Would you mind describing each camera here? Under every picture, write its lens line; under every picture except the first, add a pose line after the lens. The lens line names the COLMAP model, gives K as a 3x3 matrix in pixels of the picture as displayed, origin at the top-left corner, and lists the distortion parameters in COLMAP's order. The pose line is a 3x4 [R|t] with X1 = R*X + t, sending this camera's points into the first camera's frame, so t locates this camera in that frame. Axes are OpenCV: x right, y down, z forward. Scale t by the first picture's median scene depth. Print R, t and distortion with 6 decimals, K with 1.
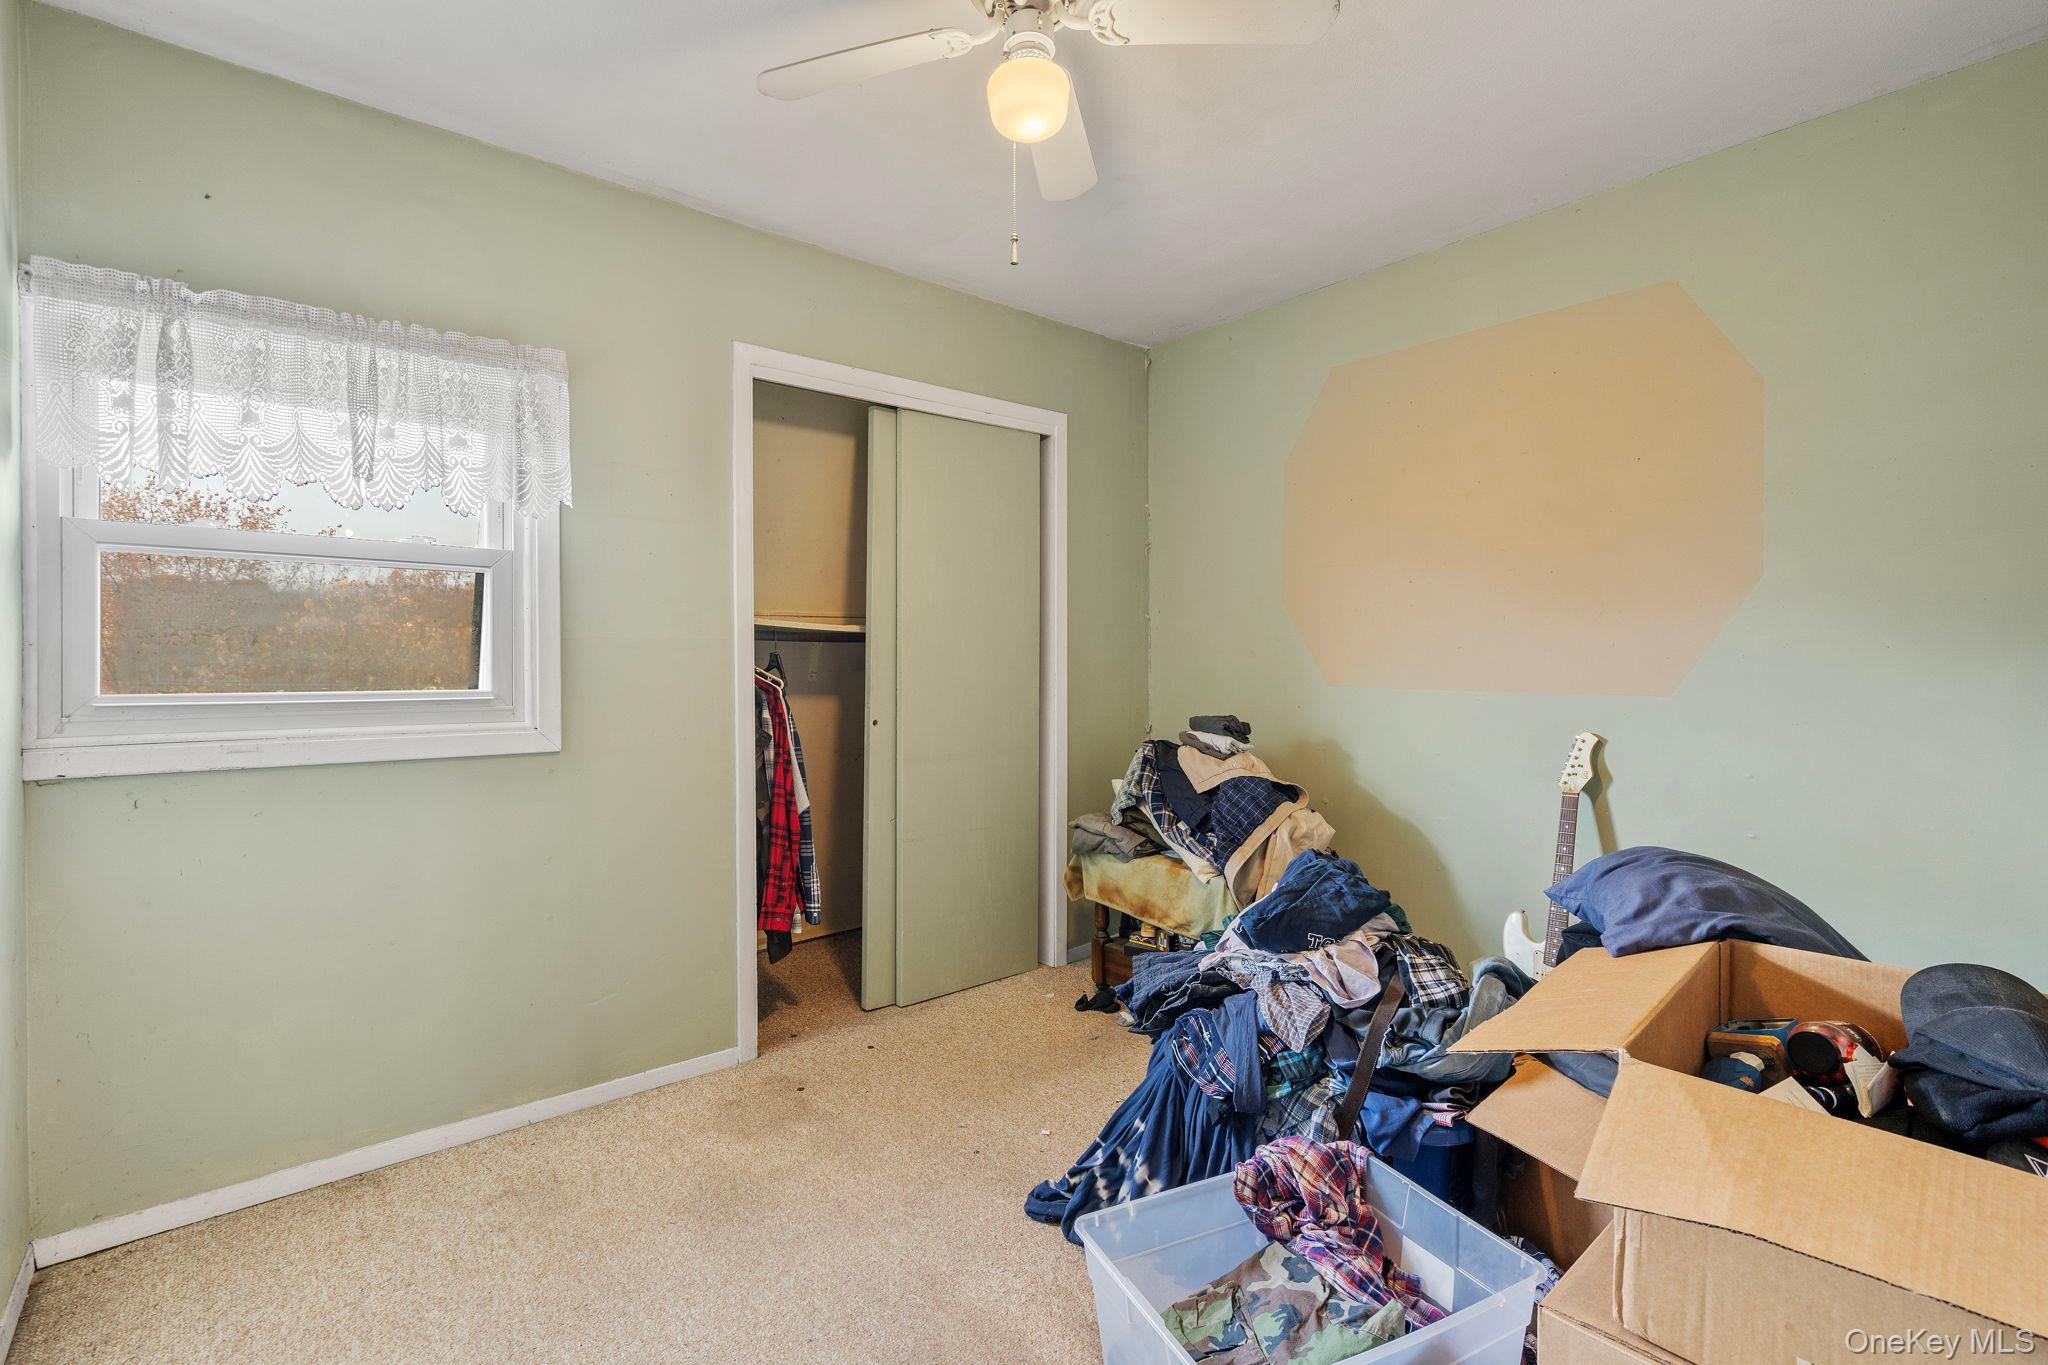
lens RADIAL K [[921.3, 0, 1024.3], [0, 921.3, 678.0], [0, 0, 1]] dist [0.001063, 0.000542]
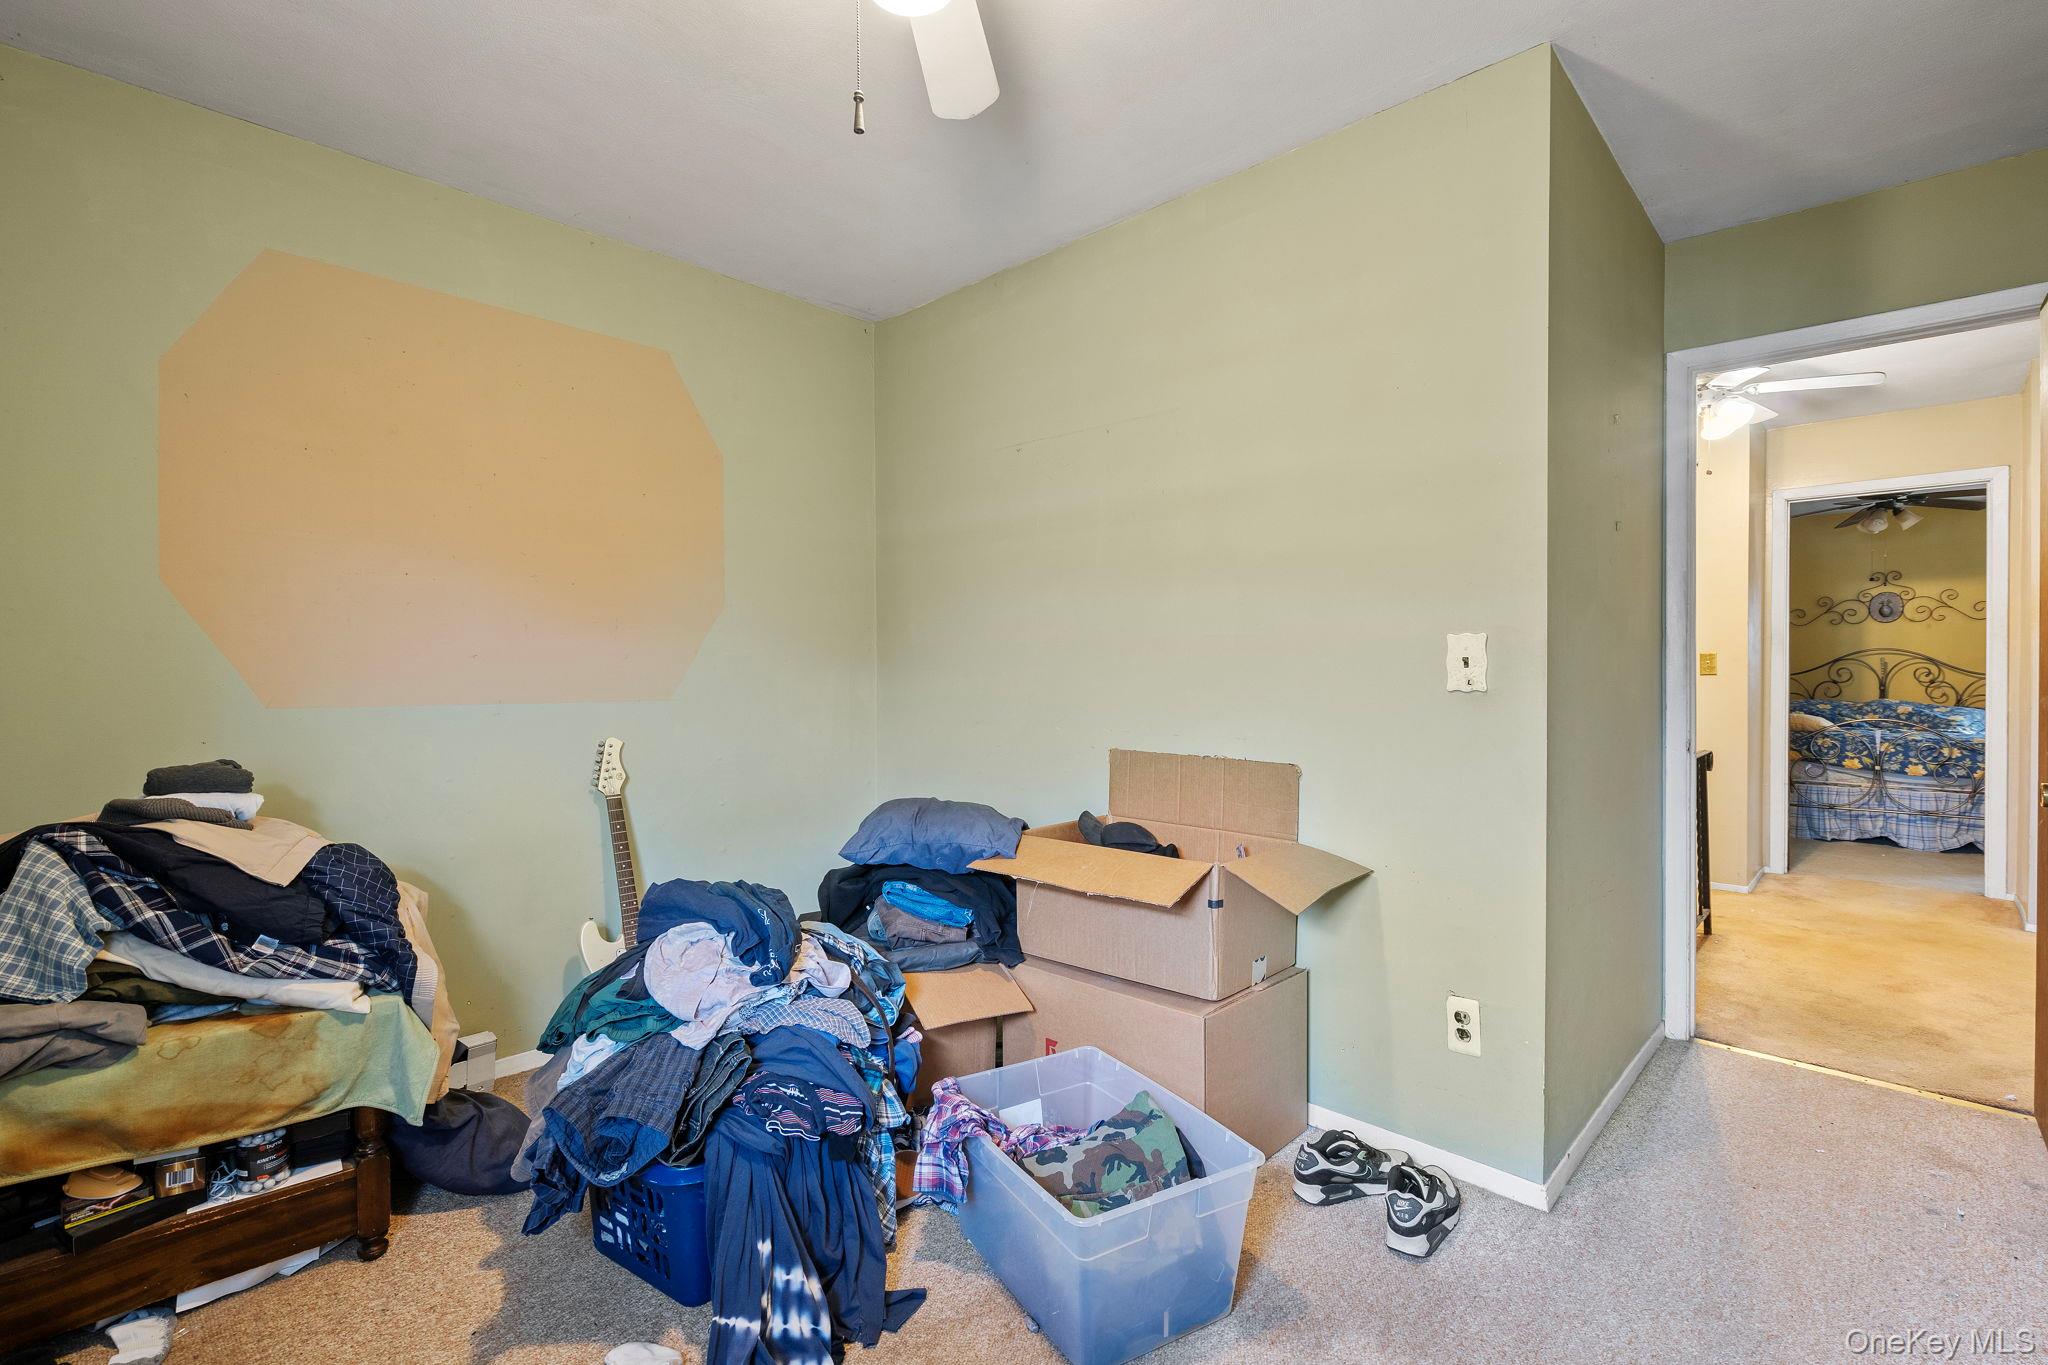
lens RADIAL K [[921.3, 0, 1024.1], [0, 921.3, 680.8], [0, 0, 1]] dist [0.001063, 0.000542]
pose [[-0.098979, -0.007901, 0.995058, -0.463468], [0.015781, 0.999830, 0.009508, -0.008874], [-0.994964, 0.016644, -0.098837, 0.566480]]
